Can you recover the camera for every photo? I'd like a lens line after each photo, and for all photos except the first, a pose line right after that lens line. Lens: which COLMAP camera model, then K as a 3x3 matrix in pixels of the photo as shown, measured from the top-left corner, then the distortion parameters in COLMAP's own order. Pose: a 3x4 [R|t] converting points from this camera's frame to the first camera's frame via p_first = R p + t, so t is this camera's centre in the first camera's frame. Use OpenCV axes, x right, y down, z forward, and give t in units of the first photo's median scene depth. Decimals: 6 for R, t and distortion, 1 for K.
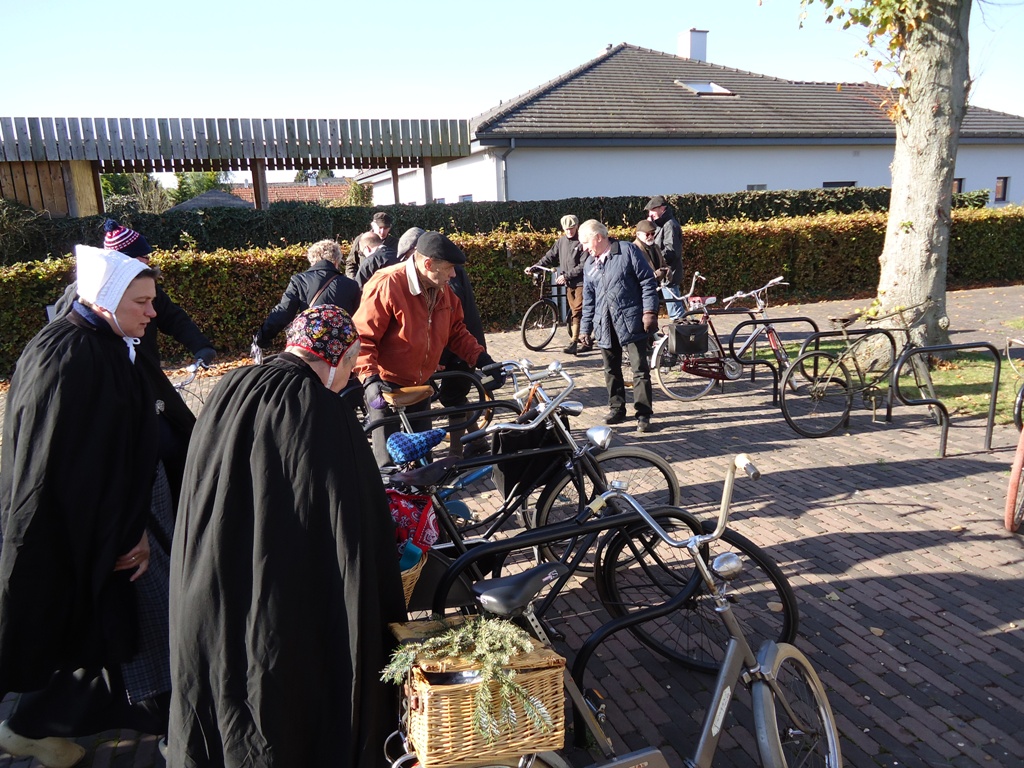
lens RADIAL K [[664.7, 0, 512.0], [0, 664.7, 384.0], [0, 0, 1]] dist [-0.018614, 0.000172]
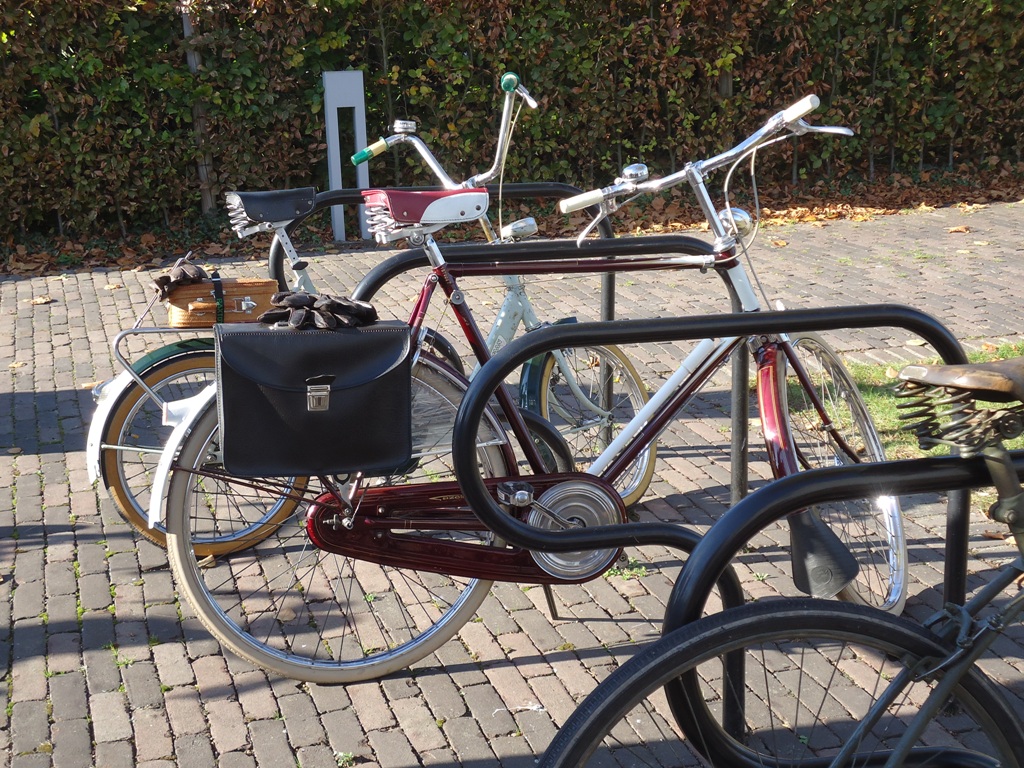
lens RADIAL K [[1341.6, 0, 512.0], [0, 1341.6, 384.0], [0, 0, 1]] dist [0.020464, 0.039572]
pose [[0.997876, 0.030738, -0.057437, 0.199091], [-0.028335, 0.998708, 0.042190, -0.051856], [0.058660, -0.040472, 0.997457, 0.338633]]
